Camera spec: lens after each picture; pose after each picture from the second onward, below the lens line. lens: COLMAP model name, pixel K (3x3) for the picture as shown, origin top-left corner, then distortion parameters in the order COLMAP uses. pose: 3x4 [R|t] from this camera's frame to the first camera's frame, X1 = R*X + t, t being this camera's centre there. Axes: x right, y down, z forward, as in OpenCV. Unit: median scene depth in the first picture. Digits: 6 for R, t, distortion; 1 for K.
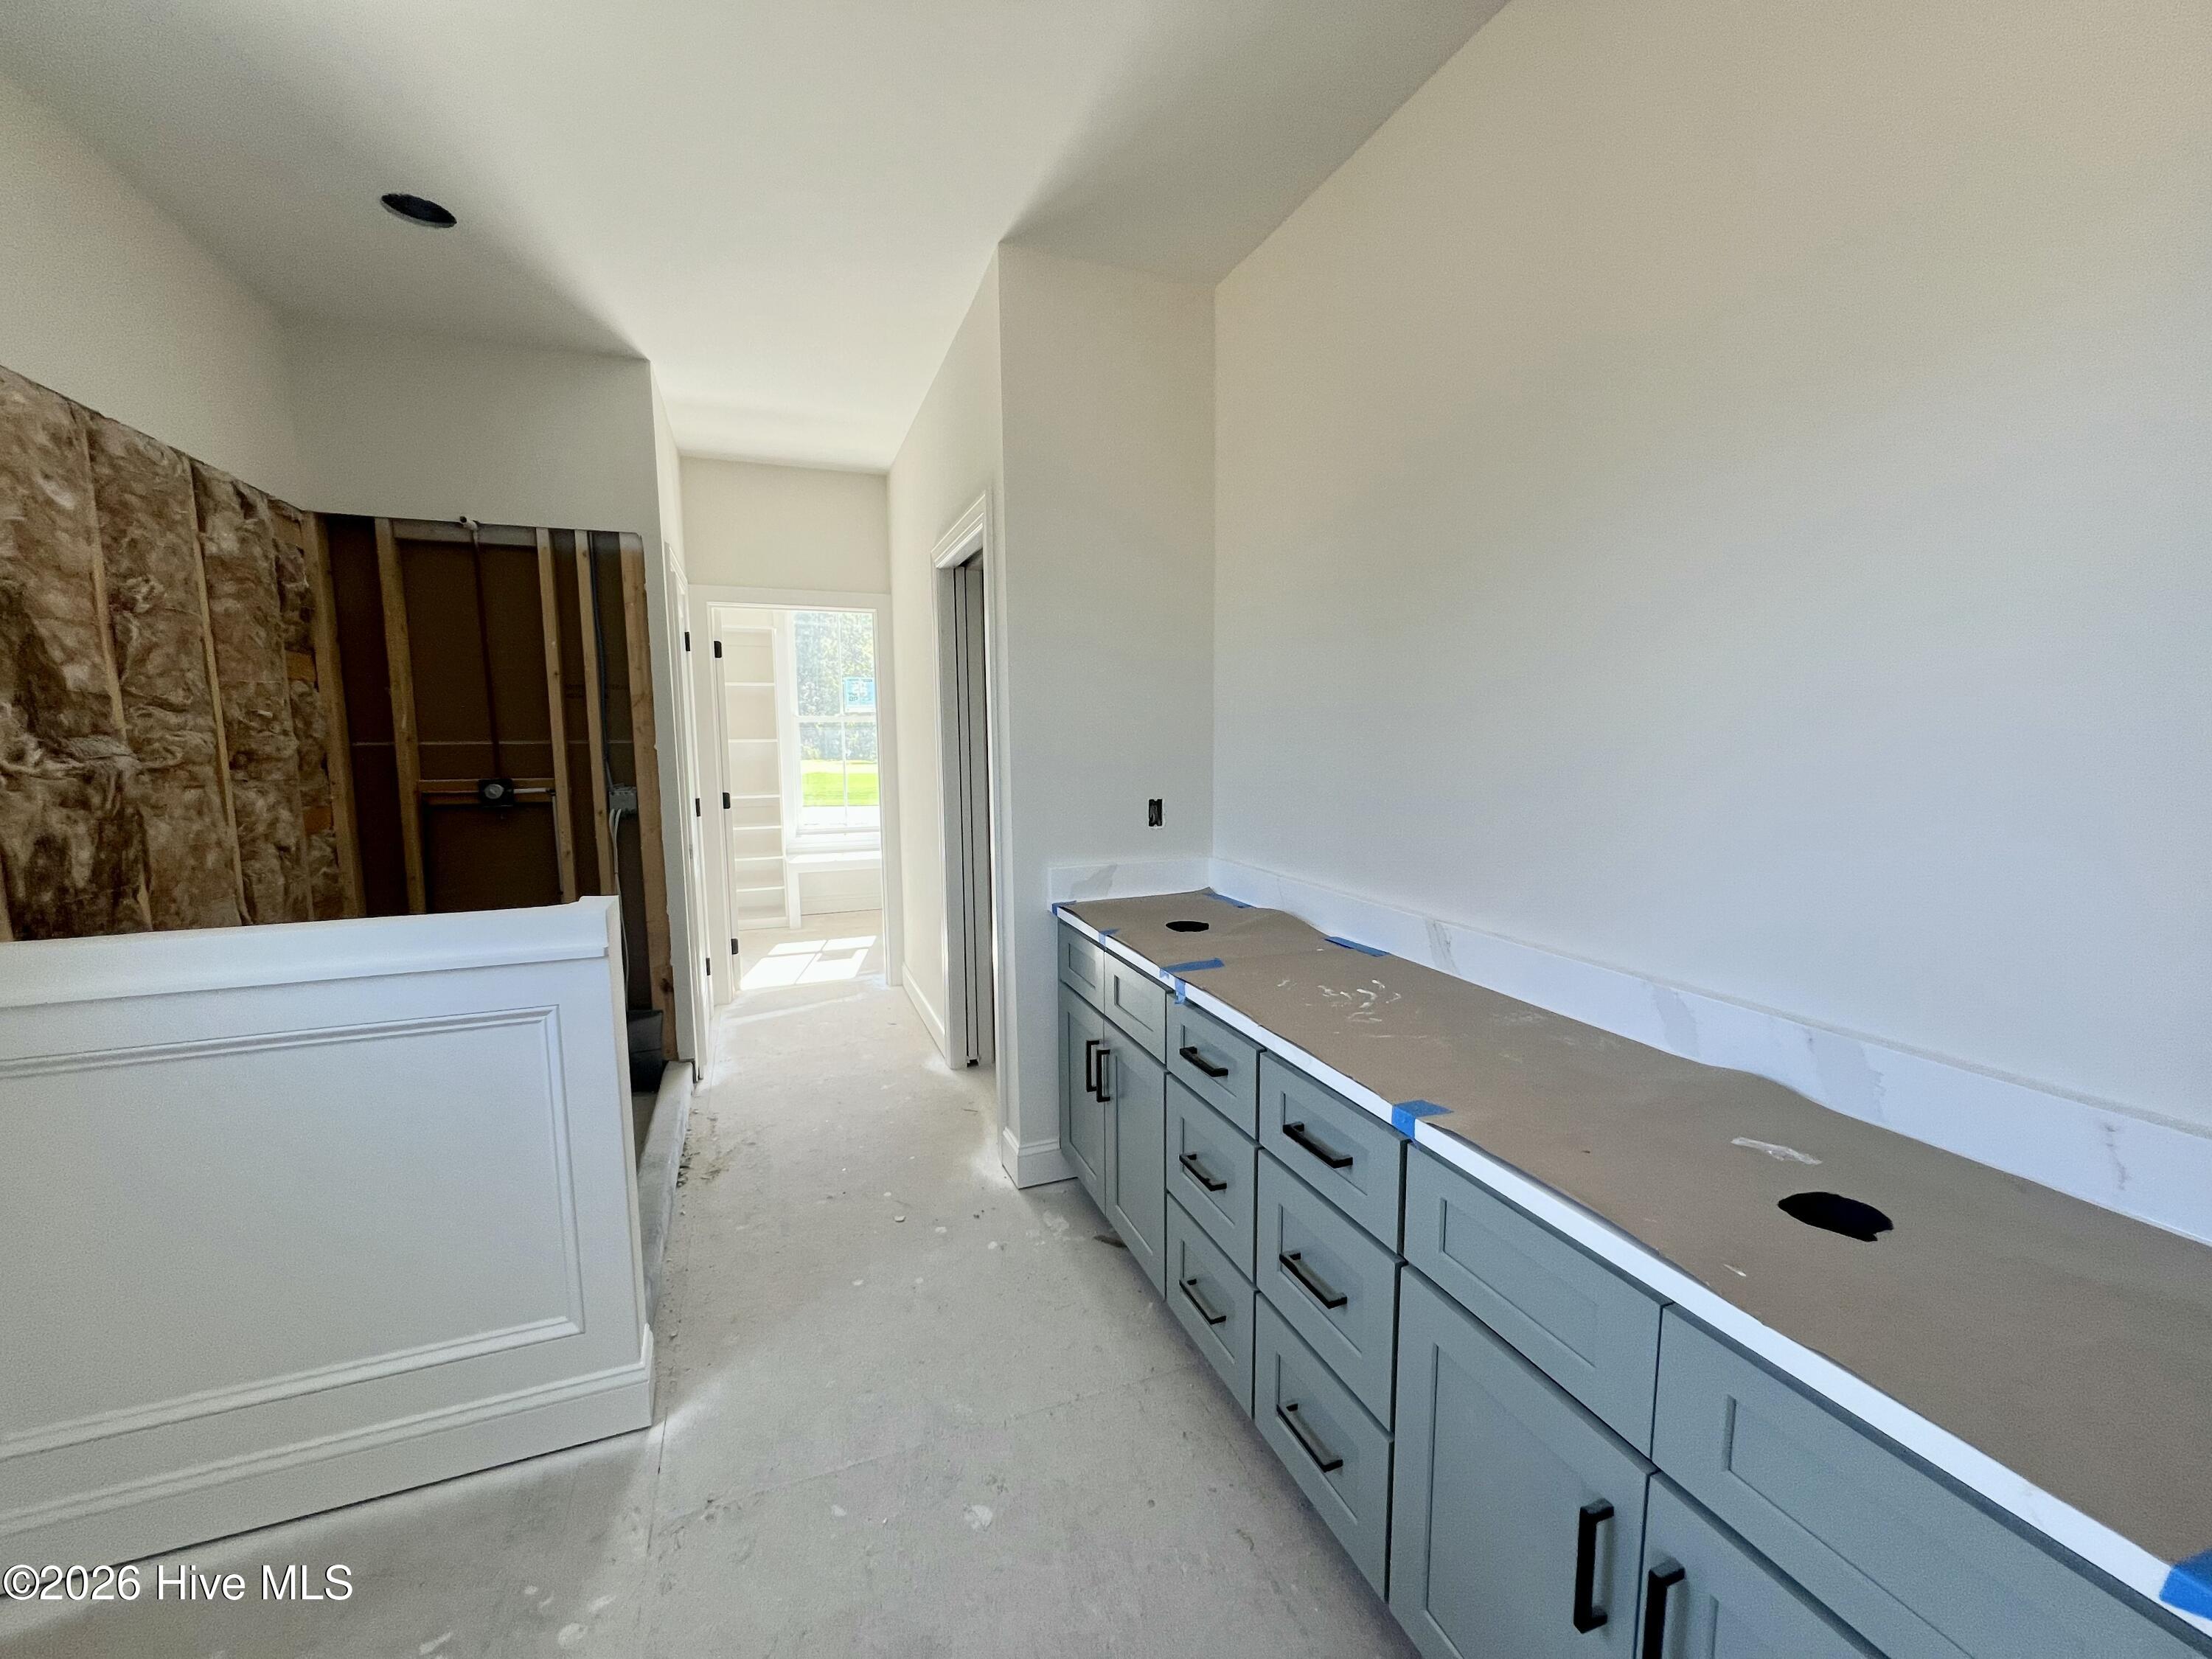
lens RADIAL K [[878.3, 0, 1106.0], [0, 878.3, 829.5], [0, 0, 1]] dist [-0.001863, 0.000052]
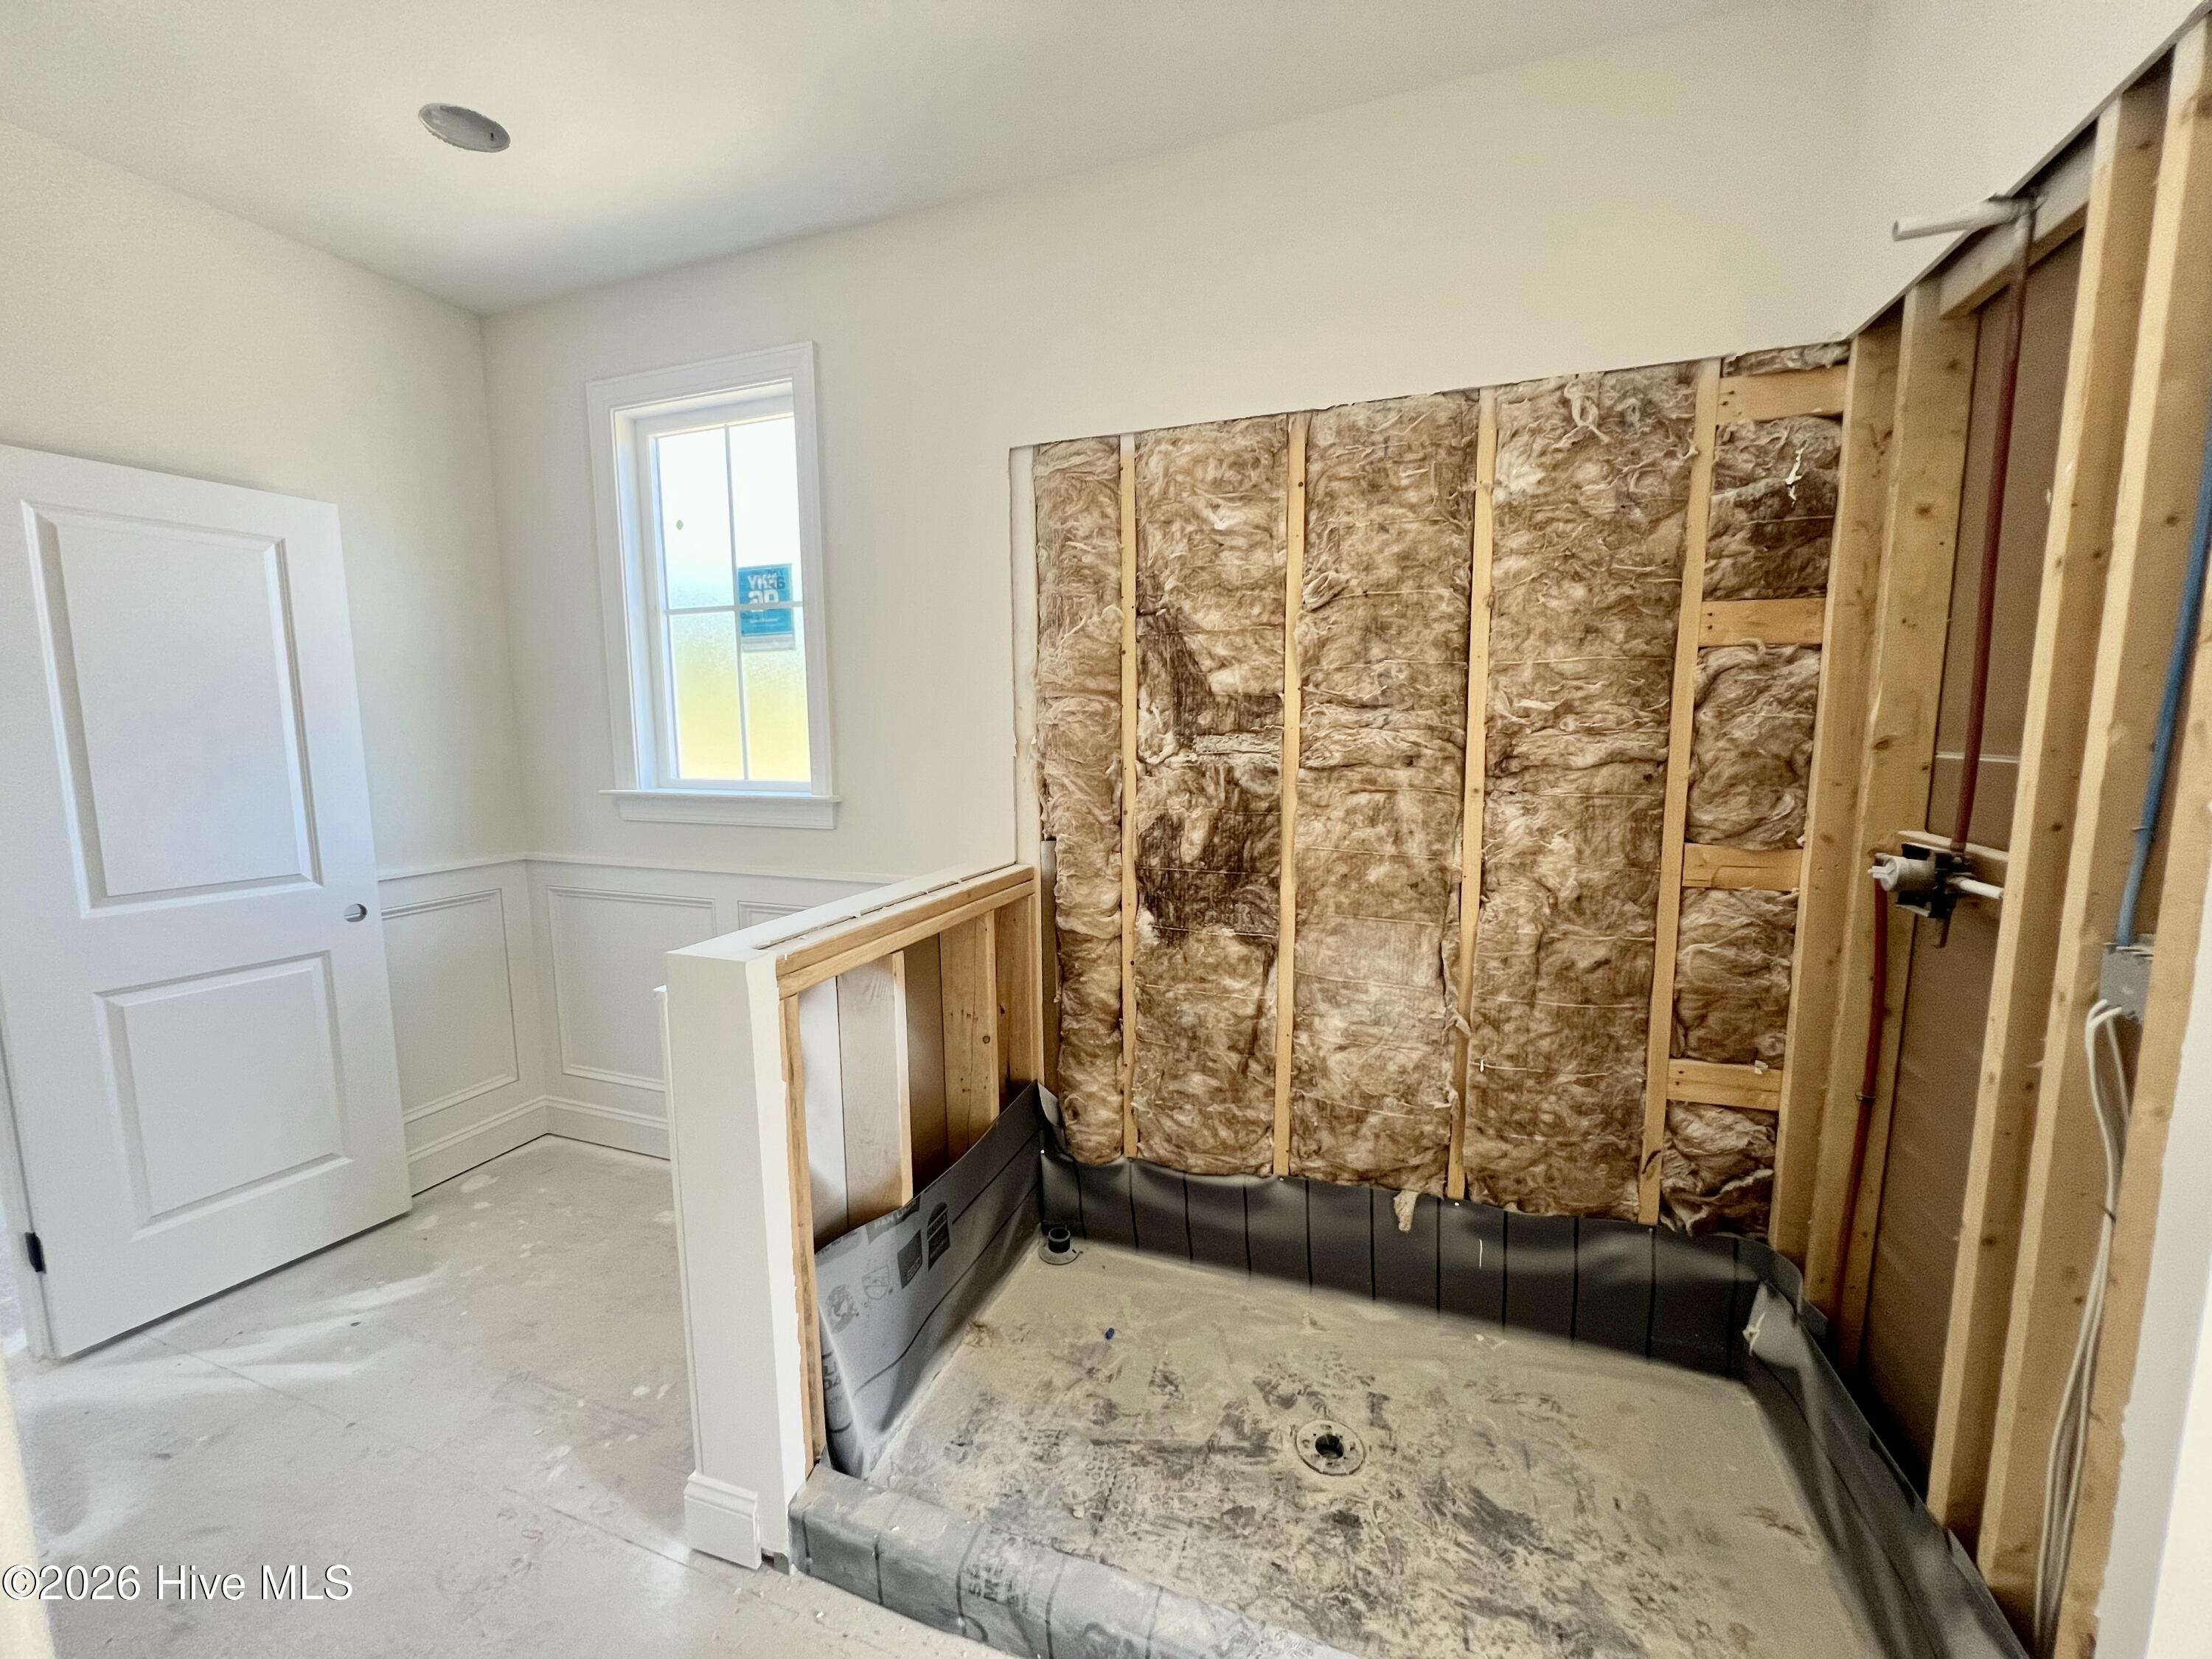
lens RADIAL K [[878.3, 0, 1106.0], [0, 878.3, 829.5], [0, 0, 1]] dist [-0.001863, 0.000052]
pose [[-0.672129, 0.093746, -0.734475, -0.219944], [-0.076058, 0.977964, 0.194426, -0.191887], [0.736517, 0.186542, -0.650188, 1.624750]]
